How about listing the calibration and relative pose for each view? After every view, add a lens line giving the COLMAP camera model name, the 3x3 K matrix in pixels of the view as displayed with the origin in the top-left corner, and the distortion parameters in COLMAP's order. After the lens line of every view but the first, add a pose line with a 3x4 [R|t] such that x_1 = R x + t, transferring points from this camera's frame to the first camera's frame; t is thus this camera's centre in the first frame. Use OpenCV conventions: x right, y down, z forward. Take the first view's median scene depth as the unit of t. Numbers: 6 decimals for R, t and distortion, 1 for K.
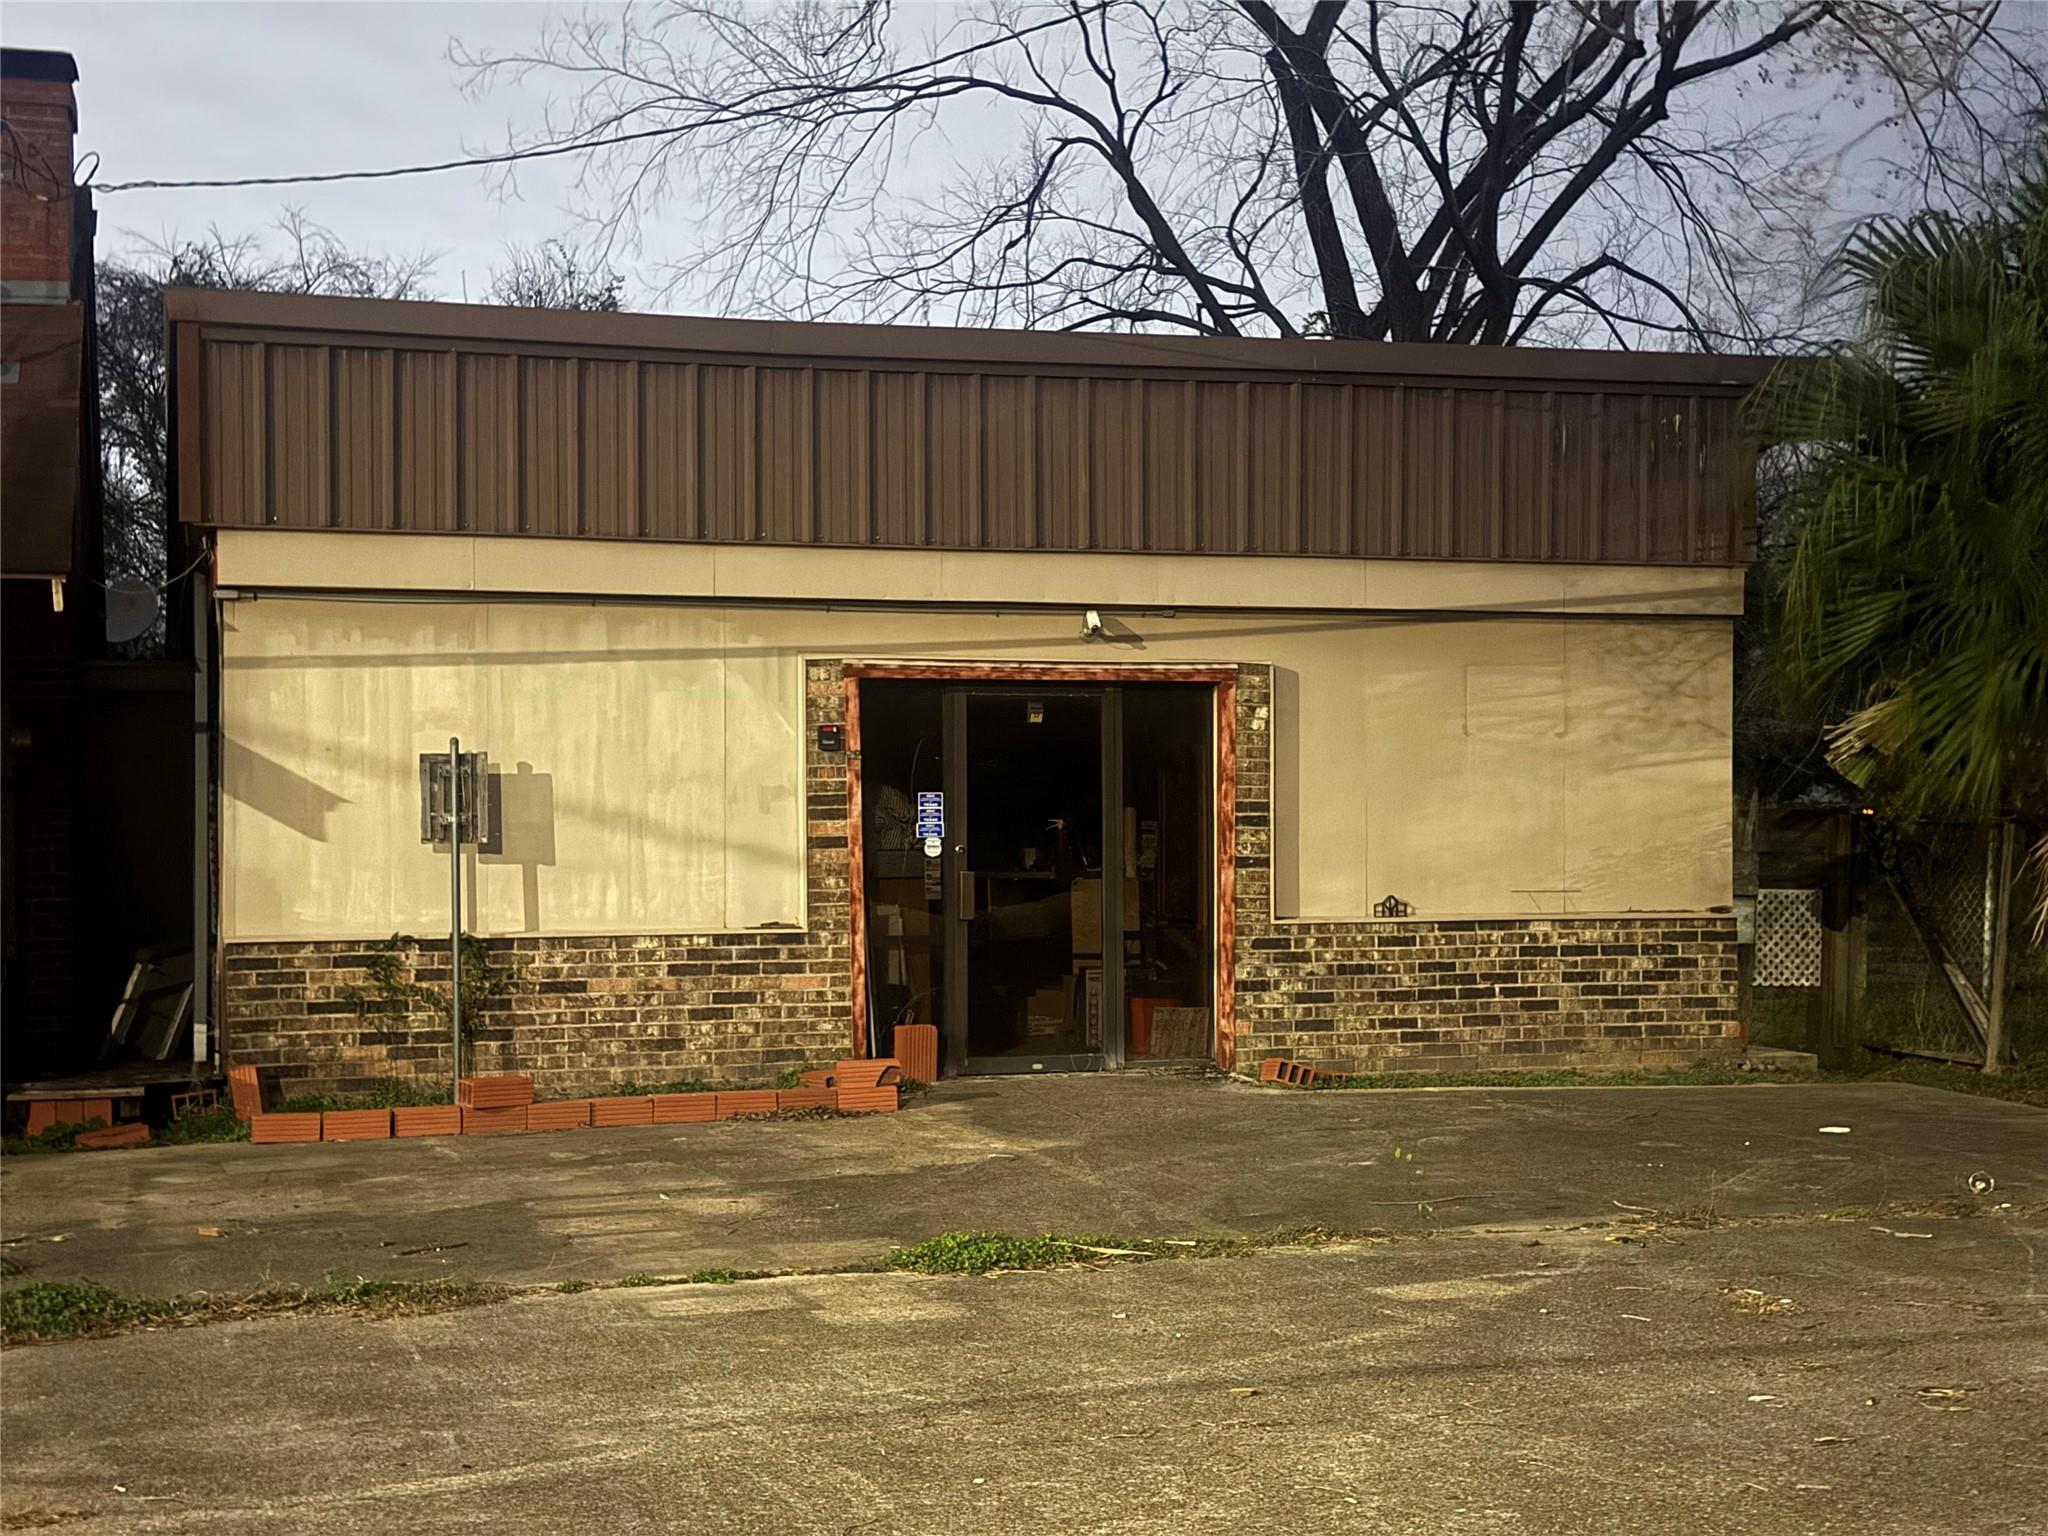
lens RADIAL K [[2797.2, 0, 1024.0], [0, 2797.2, 768.0], [0, 0, 1]] dist [0.186672, -0.389910]
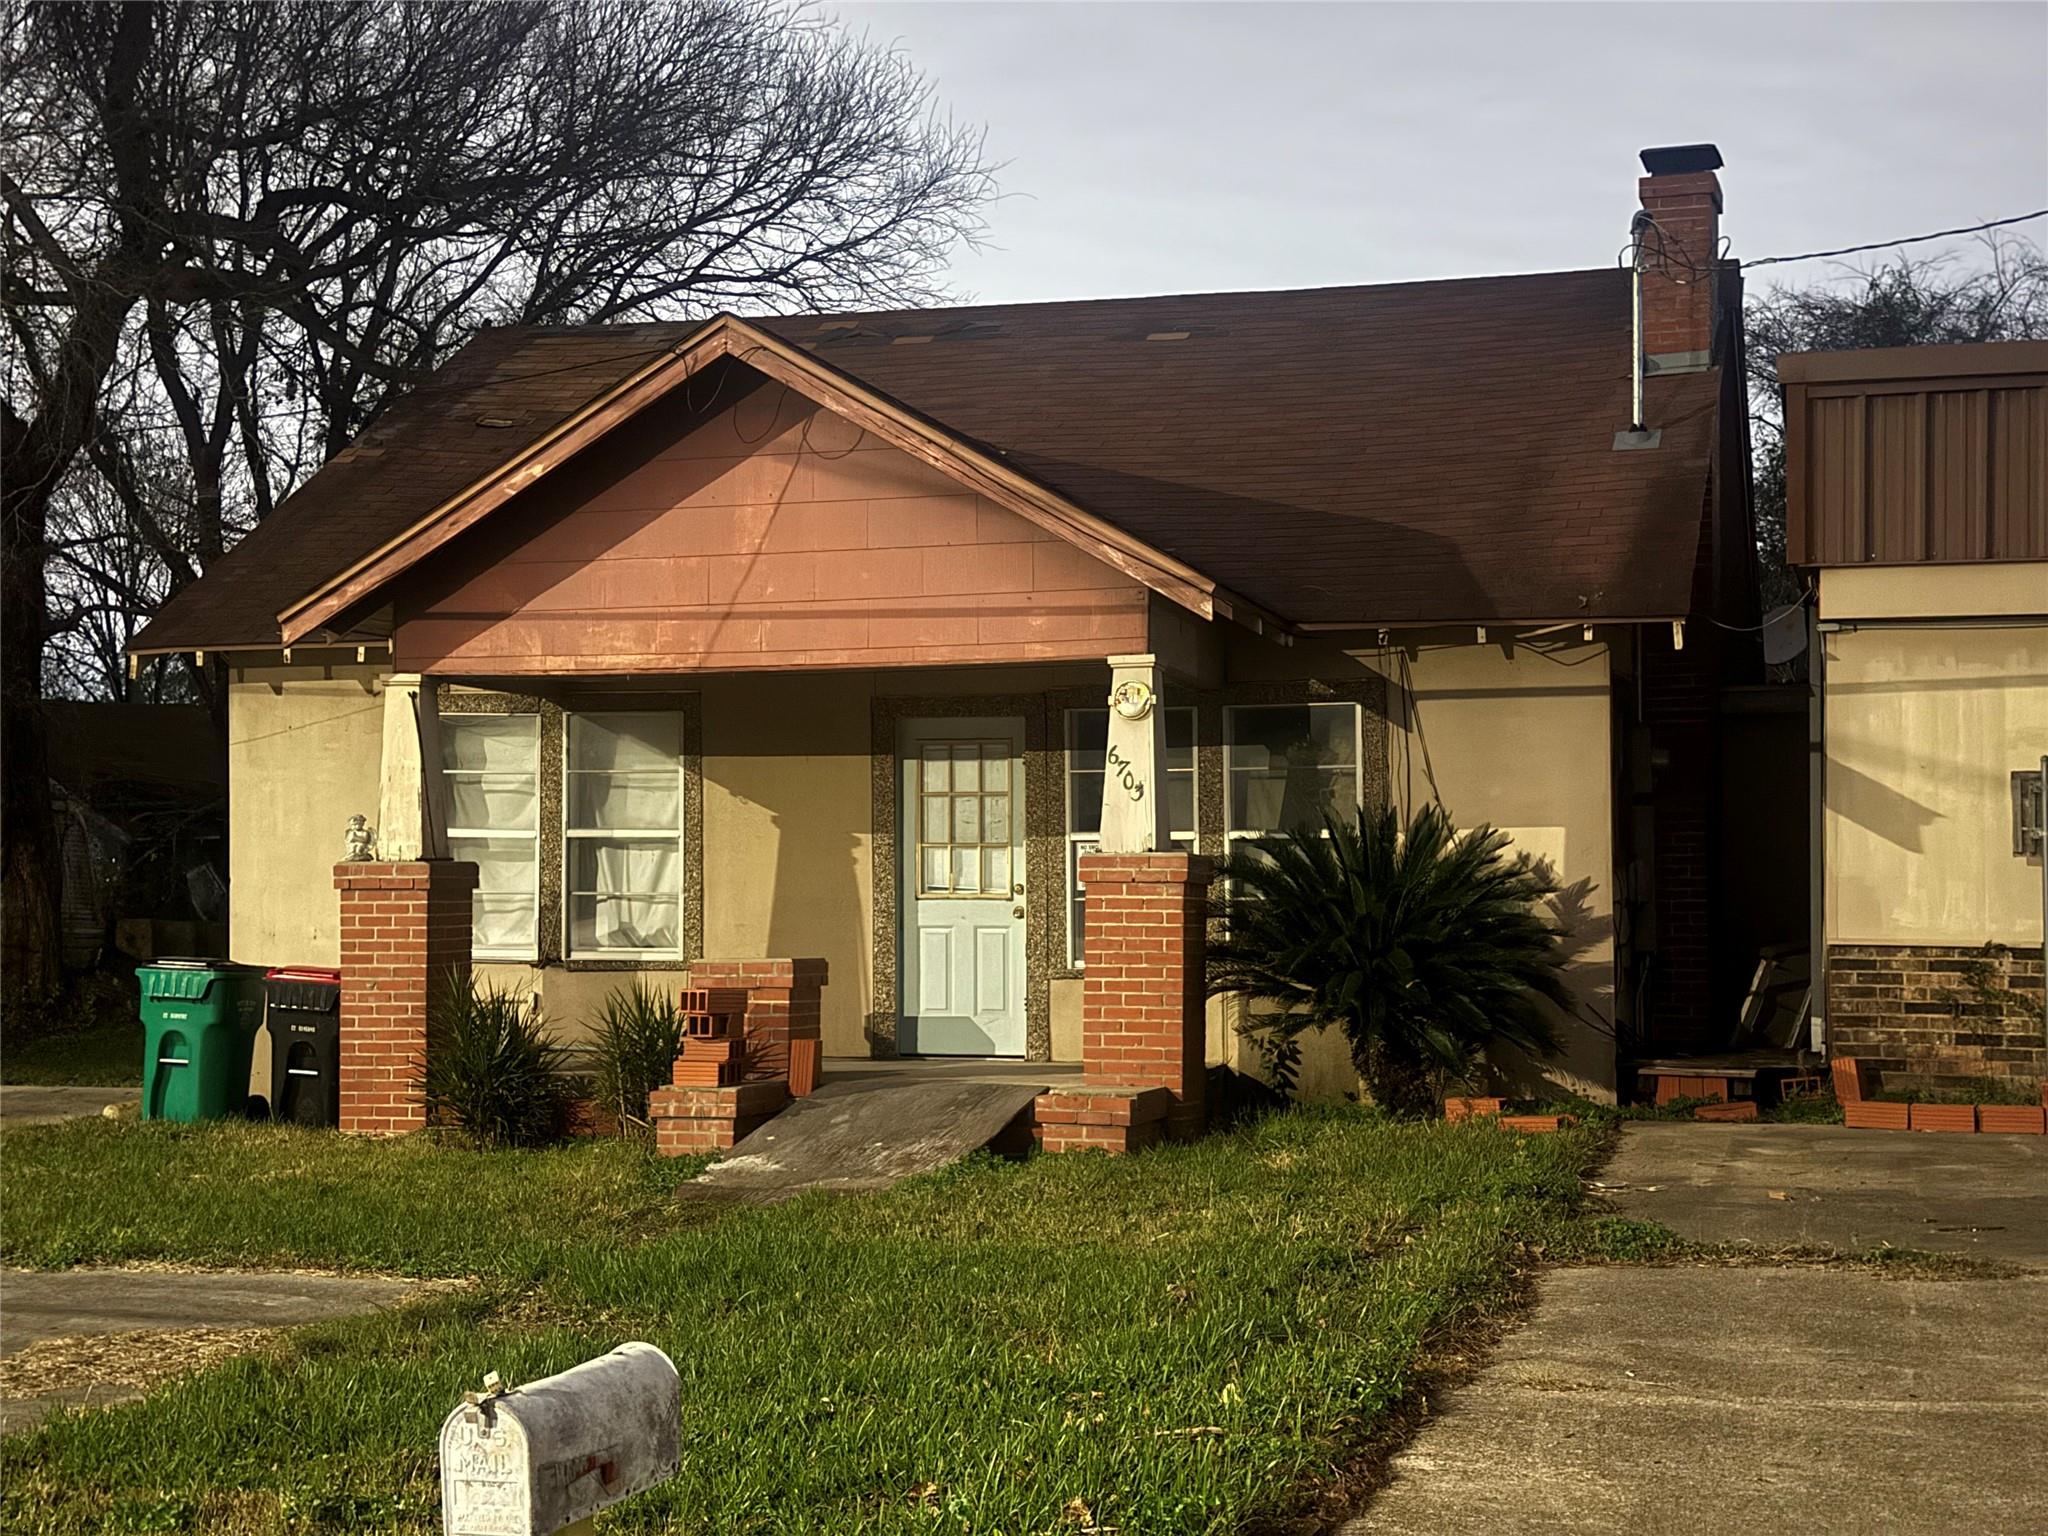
lens RADIAL K [[2797.2, 0, 1024.0], [0, 2797.2, 768.0], [0, 0, 1]] dist [0.186672, -0.389910]
pose [[0.827642, -0.005783, -0.561227, 0.076405], [0.005571, 0.999982, -0.002089, -0.006079], [0.561229, -0.001398, 0.827659, -0.084941]]
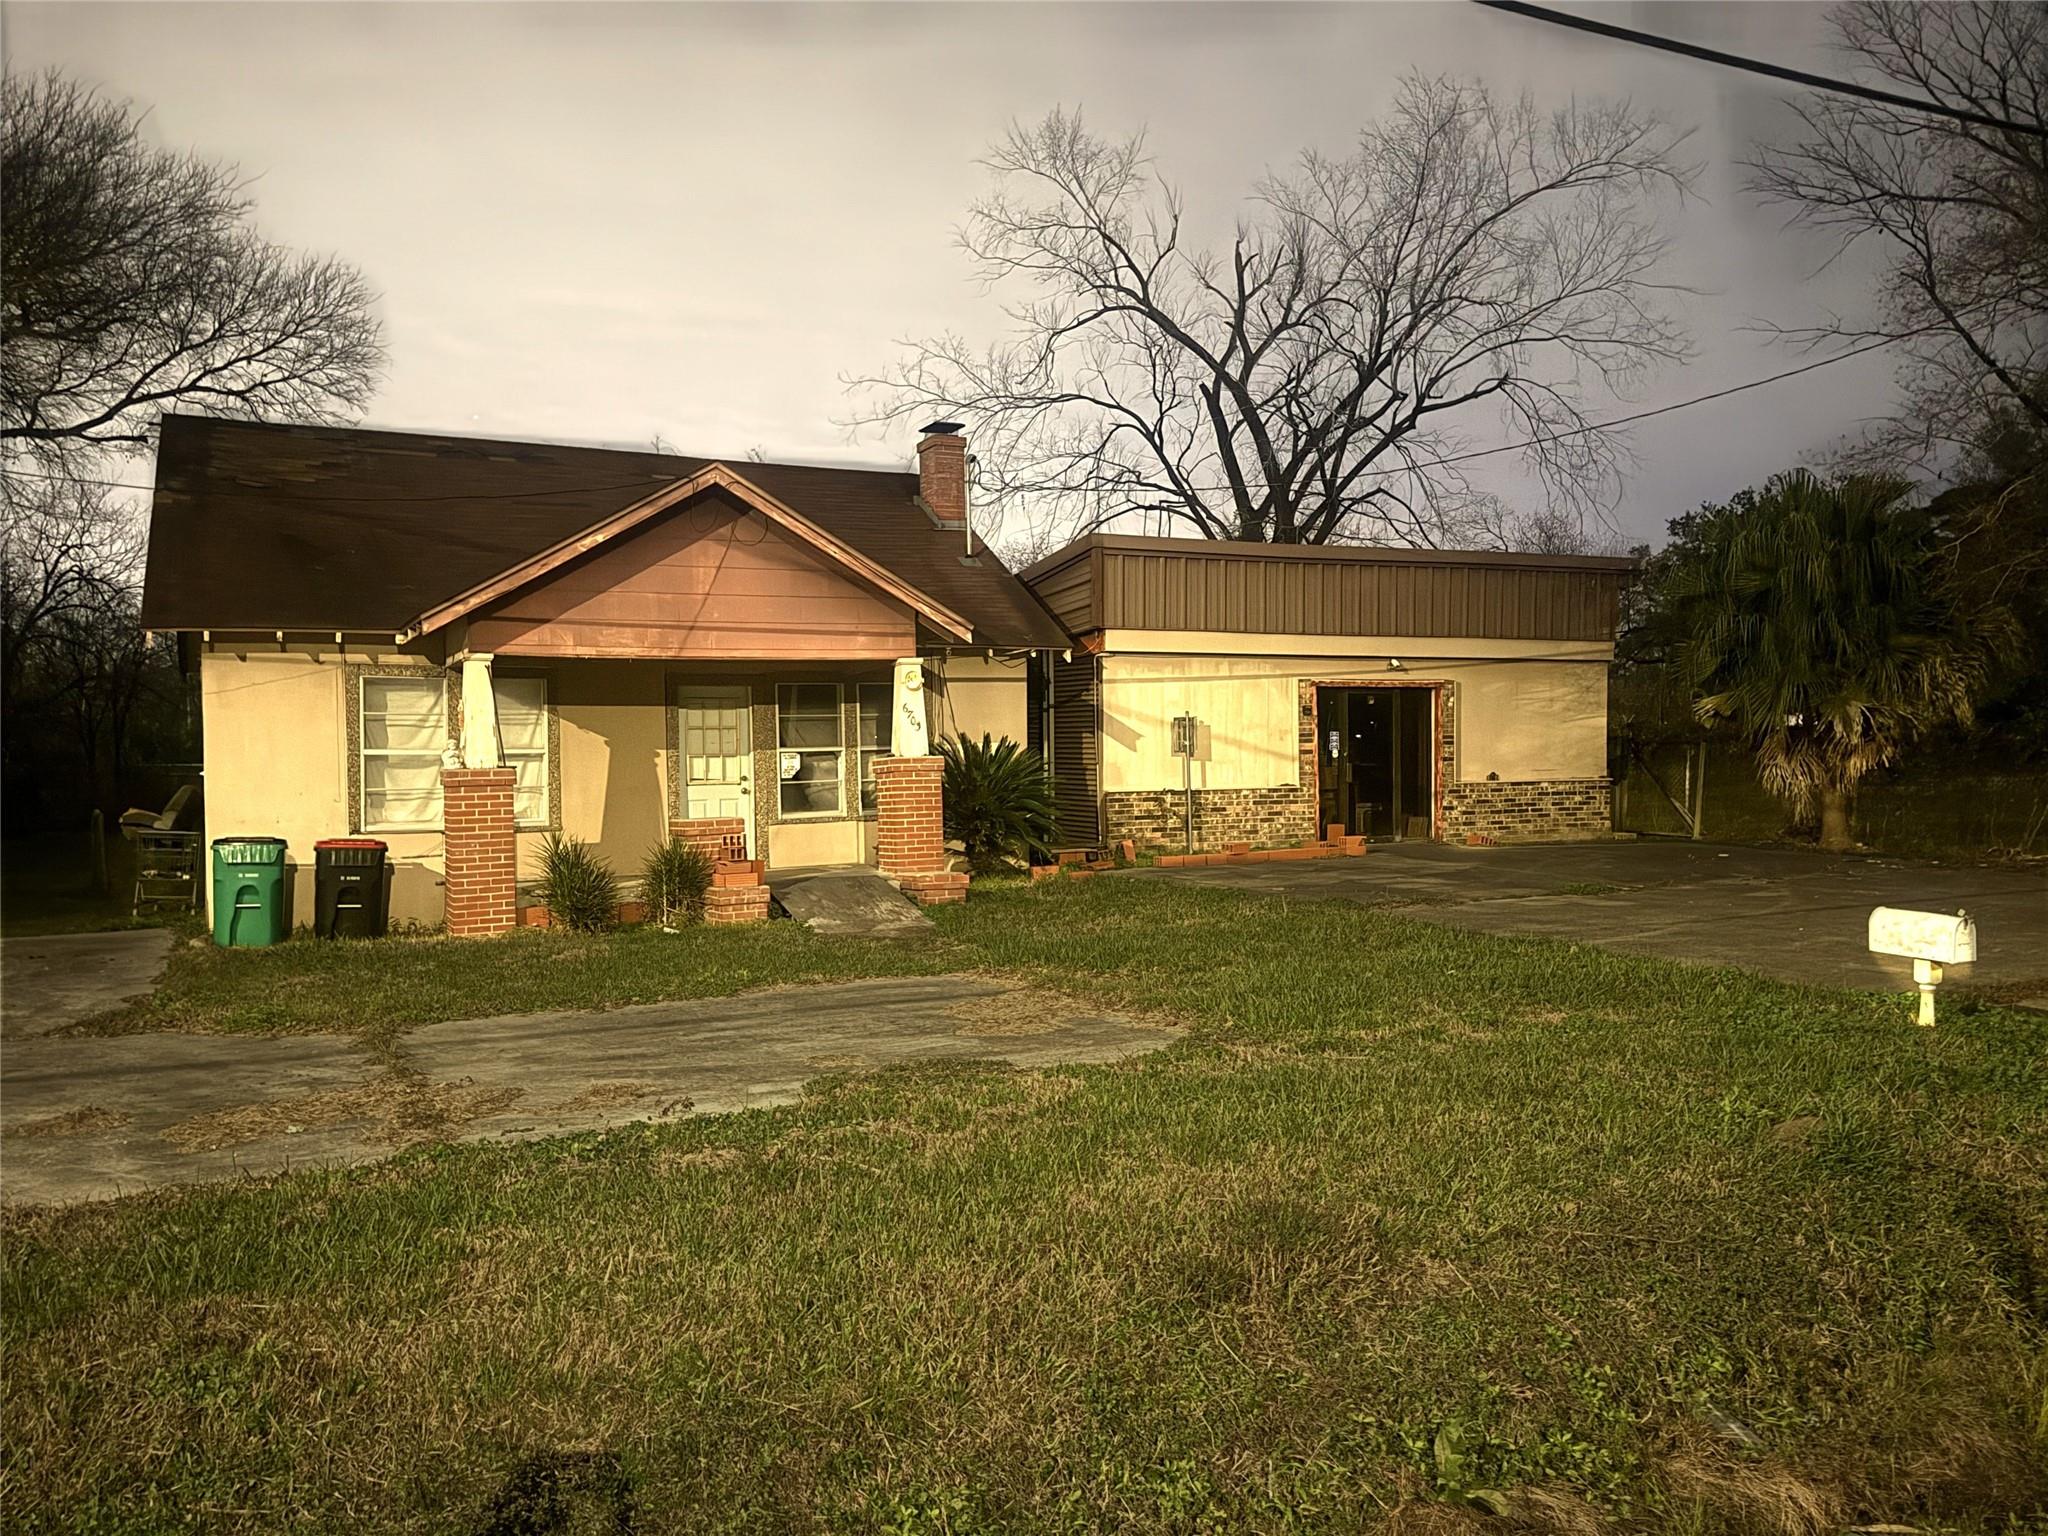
lens RADIAL K [[1490.6, 0, 1024.0], [0, 1490.6, 768.0], [0, 0, 1]] dist [0.076488, -0.000612]
pose [[0.990685, -0.006107, 0.136039, -0.528338], [0.001225, 0.999353, 0.035942, -0.007926], [-0.136170, -0.035441, 0.990051, -0.308117]]
